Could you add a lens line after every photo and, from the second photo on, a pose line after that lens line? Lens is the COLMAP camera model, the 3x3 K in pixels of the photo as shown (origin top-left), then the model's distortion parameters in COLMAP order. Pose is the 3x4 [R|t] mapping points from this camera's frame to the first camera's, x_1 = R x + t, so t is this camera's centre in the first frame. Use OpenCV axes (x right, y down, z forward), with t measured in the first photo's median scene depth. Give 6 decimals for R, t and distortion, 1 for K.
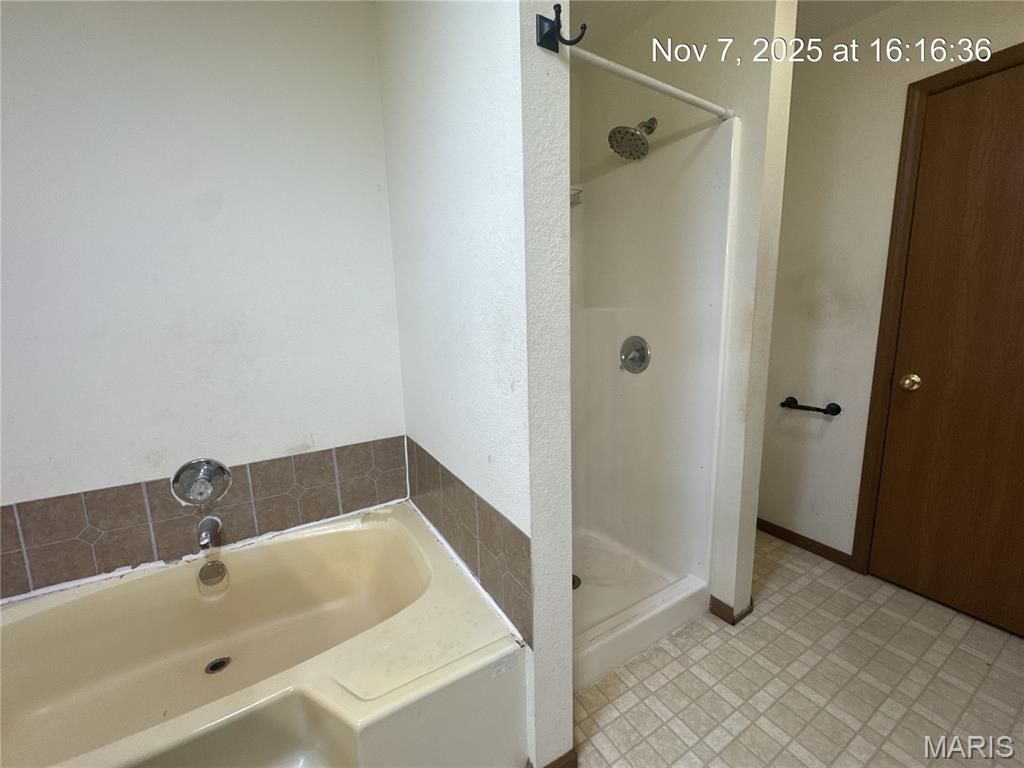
lens RADIAL K [[407.7, 0, 510.7], [0, 407.7, 381.2], [0, 0, 1]] dist [-0.003686, 0.000370]
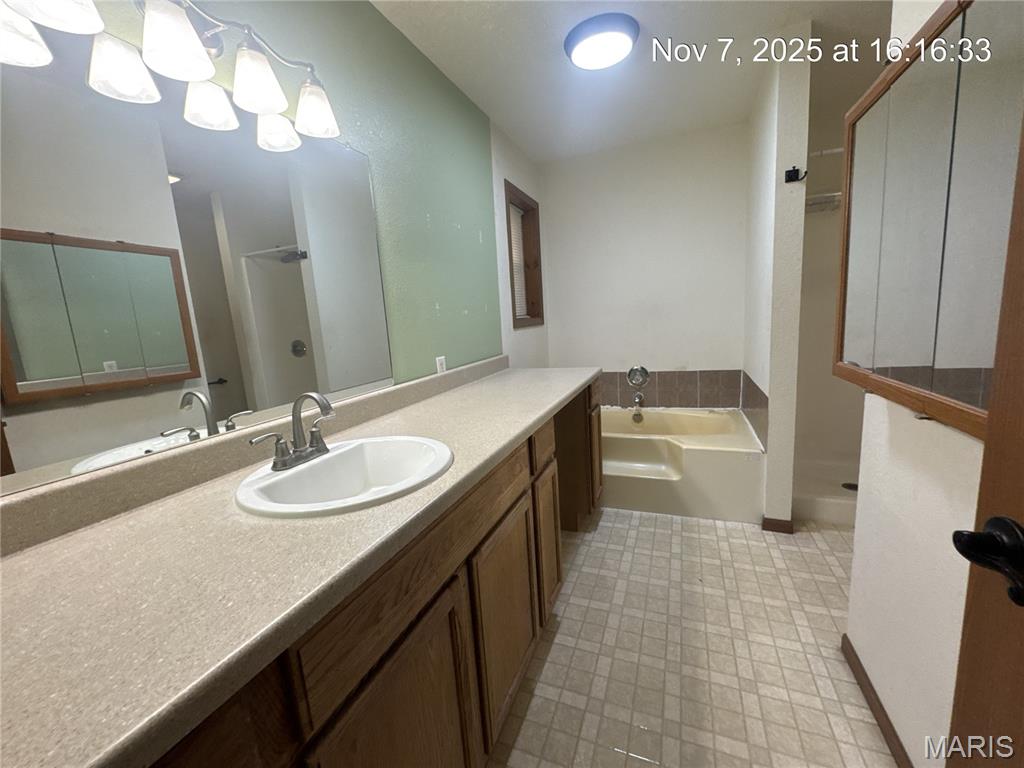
lens RADIAL K [[407.7, 0, 510.7], [0, 407.7, 381.2], [0, 0, 1]] dist [-0.003686, 0.000370]
pose [[0.601459, 0.113015, -0.790869, 0.590486], [-0.081035, 0.993468, 0.080339, 0.145028], [0.794783, 0.015767, 0.606689, -0.907995]]
